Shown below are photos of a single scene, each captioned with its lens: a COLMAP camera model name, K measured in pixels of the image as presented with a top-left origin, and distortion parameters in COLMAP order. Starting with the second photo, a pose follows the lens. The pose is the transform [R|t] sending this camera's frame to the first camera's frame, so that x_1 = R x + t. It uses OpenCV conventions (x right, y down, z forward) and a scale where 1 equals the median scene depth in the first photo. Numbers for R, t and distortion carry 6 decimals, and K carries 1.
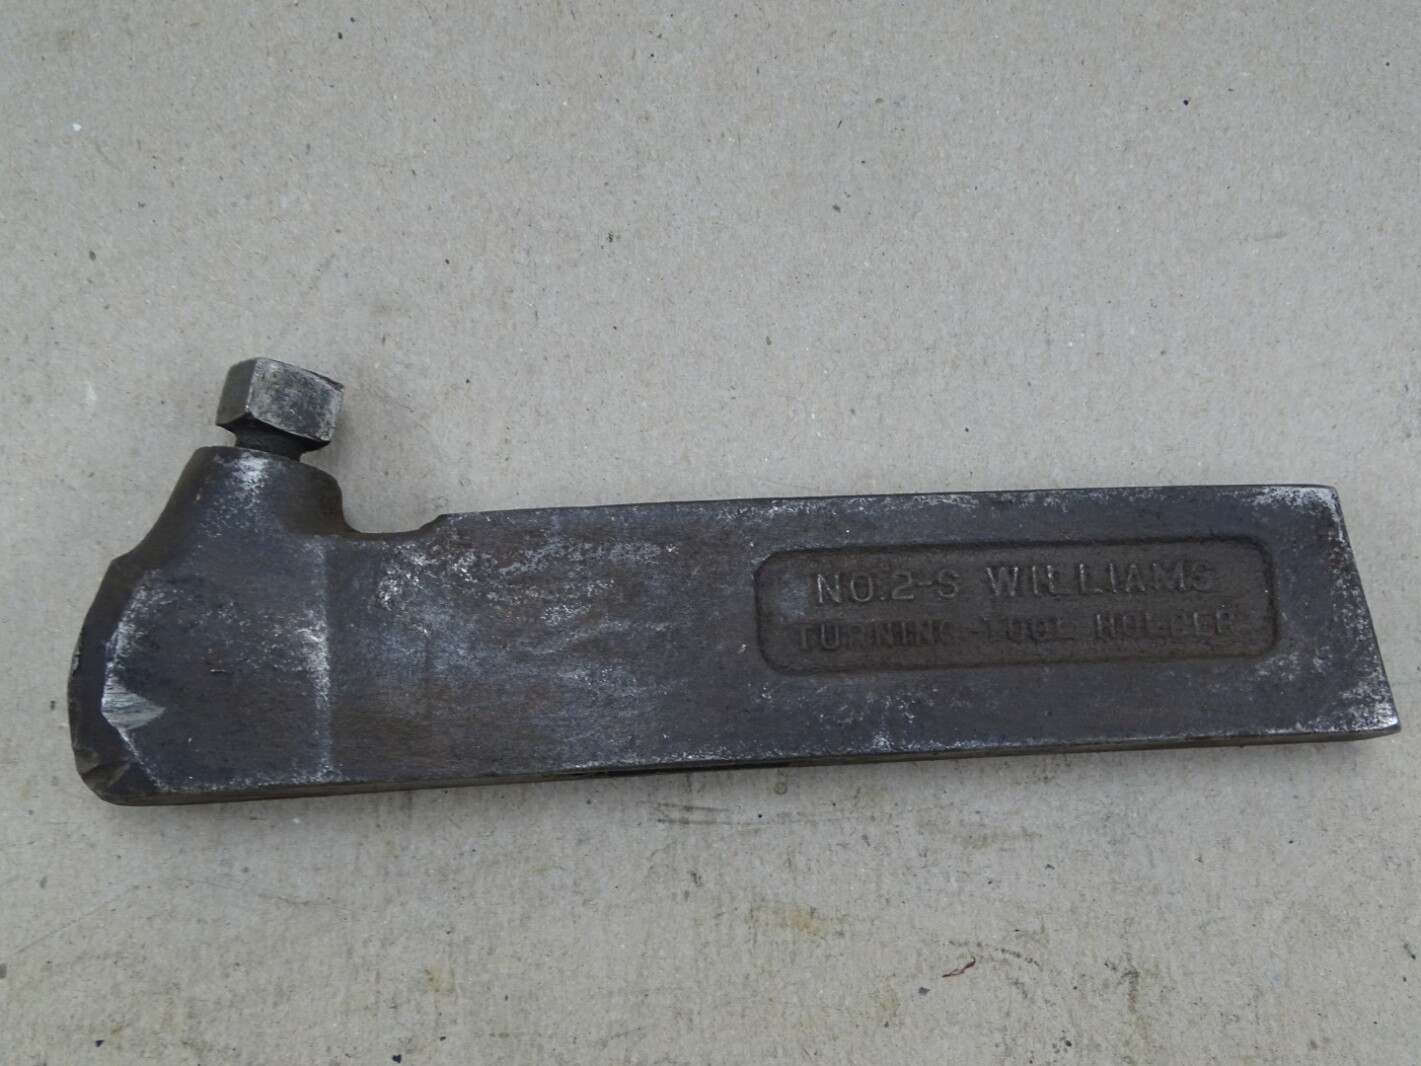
lens RADIAL K [[1869.2, 0, 725.4], [0, 1869.2, 531.2], [0, 0, 1]] dist [-0.024846, -0.105291]
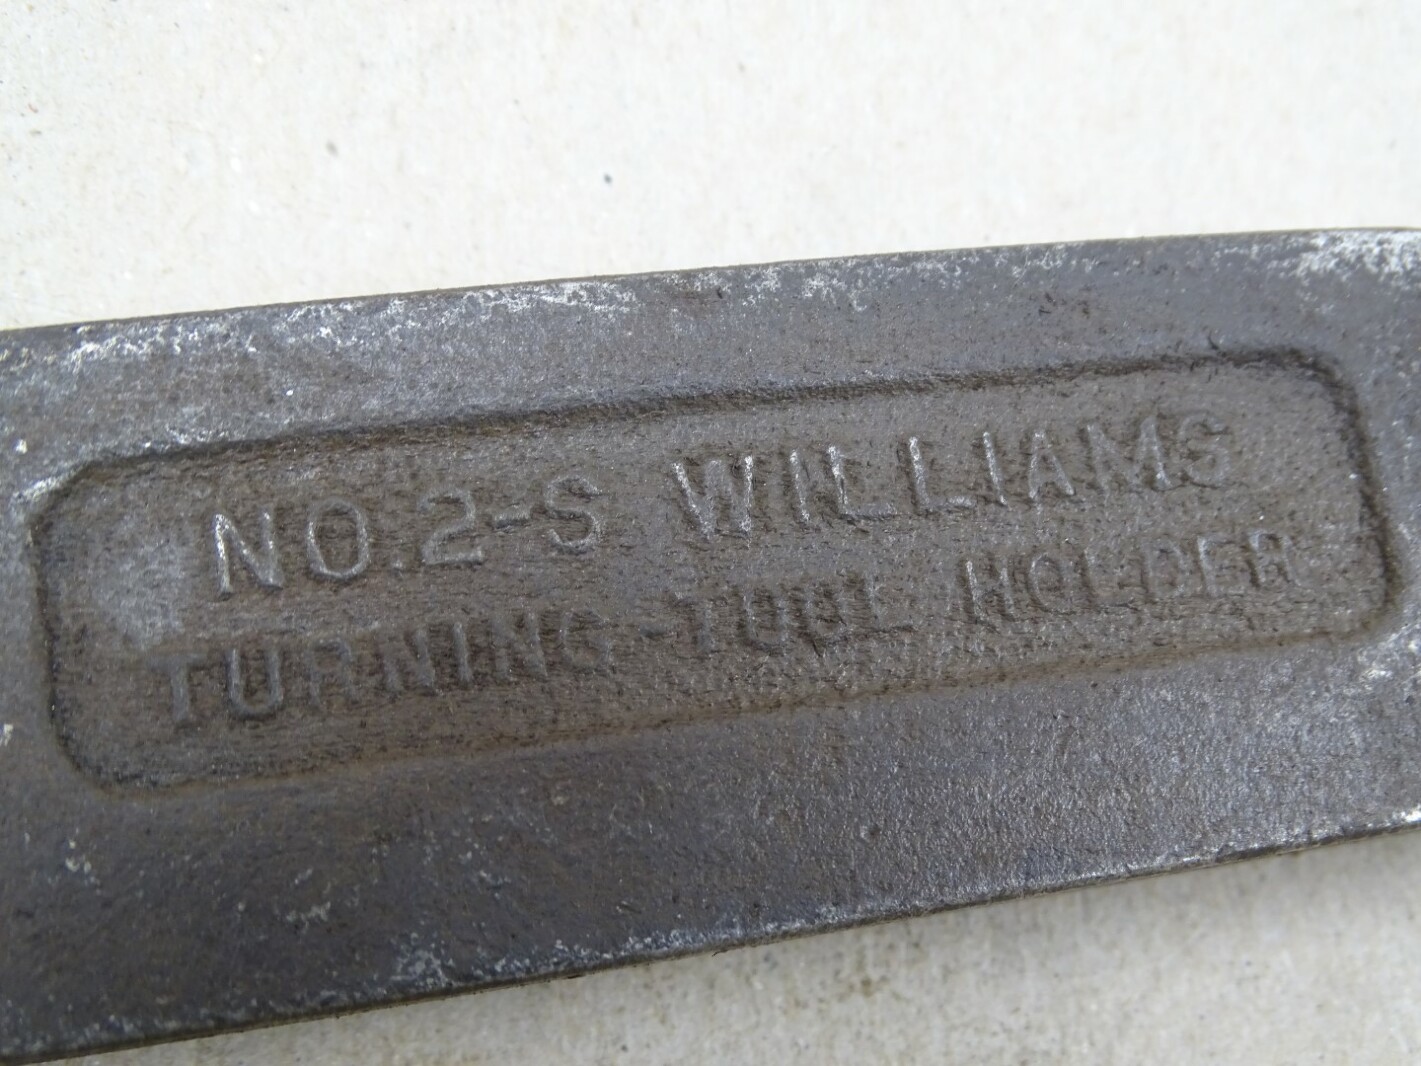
lens RADIAL K [[1869.2, 0, 725.4], [0, 1869.2, 531.2], [0, 0, 1]] dist [-0.024846, -0.105291]
pose [[0.986116, -0.081634, 0.144606, 0.094030], [0.088785, 0.995092, -0.043695, 0.050686], [-0.140330, 0.055927, 0.988524, 0.621087]]
